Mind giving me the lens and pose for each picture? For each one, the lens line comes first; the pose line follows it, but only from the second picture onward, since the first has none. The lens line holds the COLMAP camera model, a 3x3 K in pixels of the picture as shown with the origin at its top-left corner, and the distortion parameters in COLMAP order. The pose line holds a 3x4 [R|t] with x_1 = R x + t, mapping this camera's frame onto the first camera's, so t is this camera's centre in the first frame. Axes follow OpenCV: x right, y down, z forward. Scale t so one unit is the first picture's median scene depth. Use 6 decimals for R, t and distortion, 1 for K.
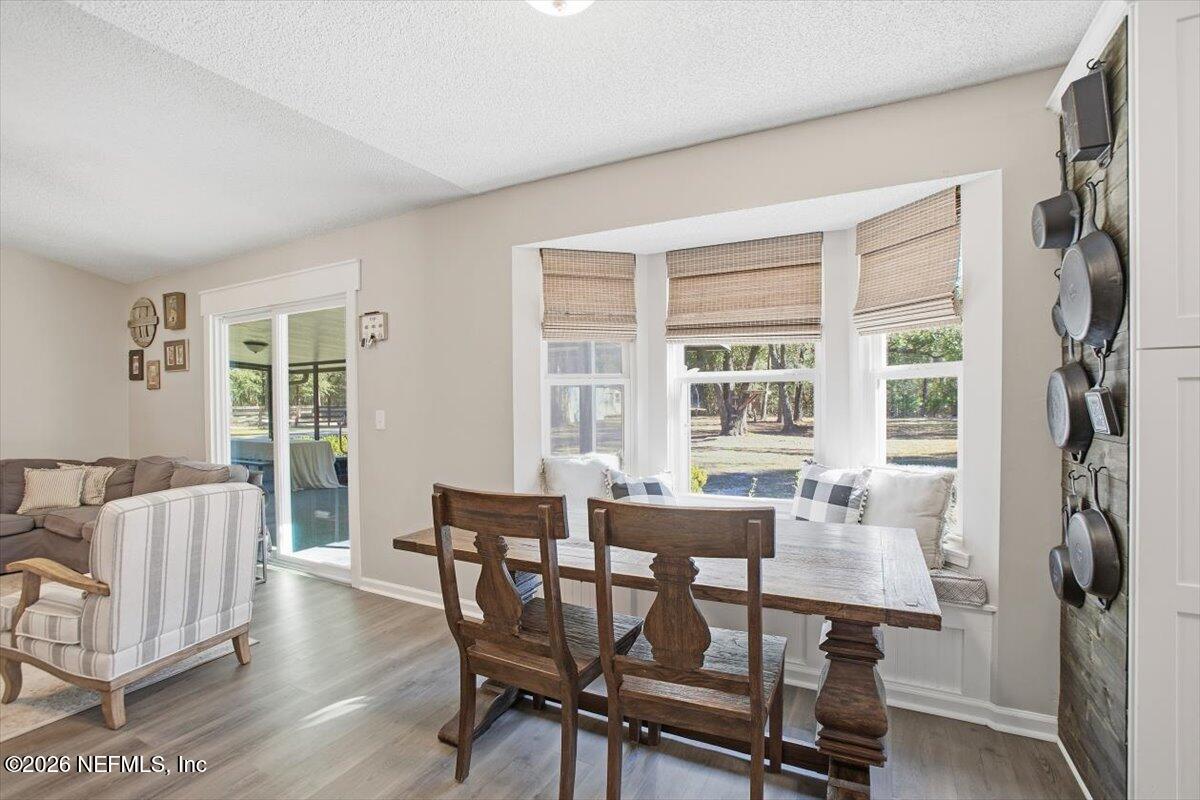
lens RADIAL K [[571.5, 0, 600.0], [0, 571.5, 400.0], [0, 0, 1]] dist [-0.036992, 0.000136]
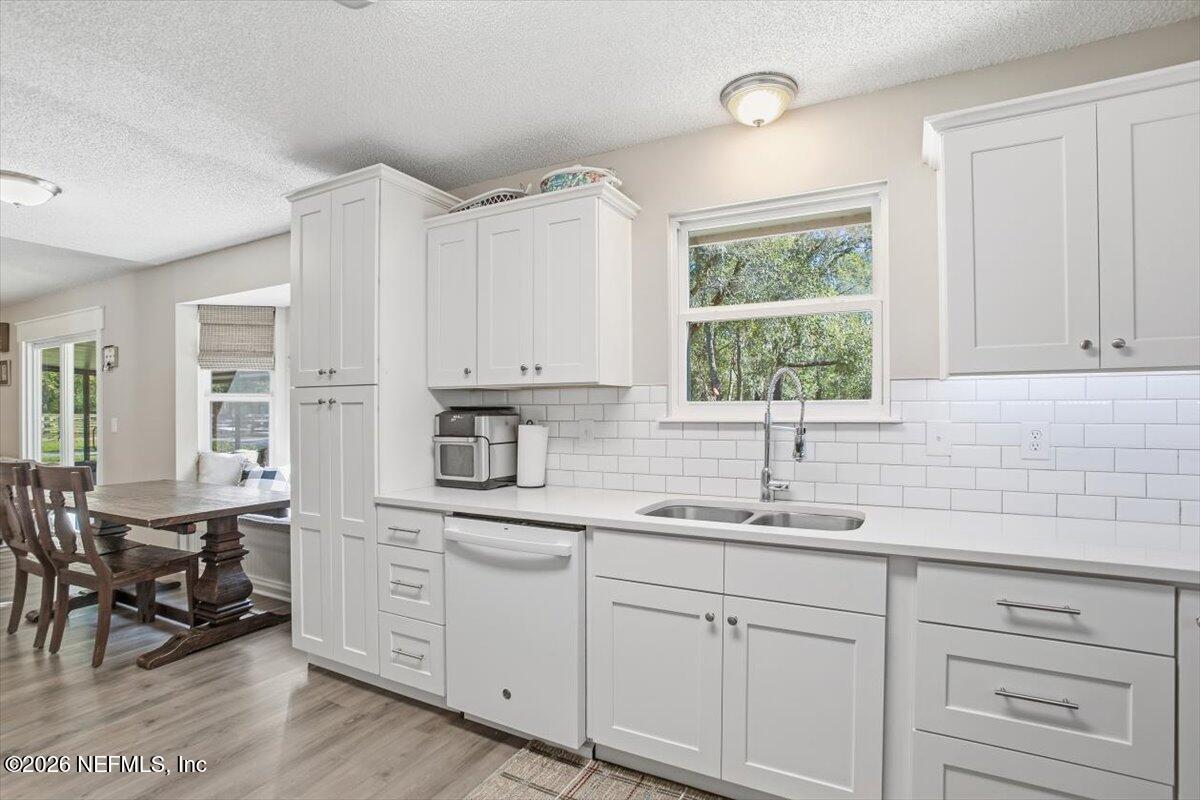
lens RADIAL K [[600.4, 0, 602.0], [0, 600.4, 407.6], [0, 0, 1]] dist [0.002313, 0.000765]
pose [[0.999475, 0.008630, -0.031227, 0.910769], [-0.008836, 0.999940, -0.006459, -0.008198], [0.031169, 0.006732, 0.999491, -0.445961]]
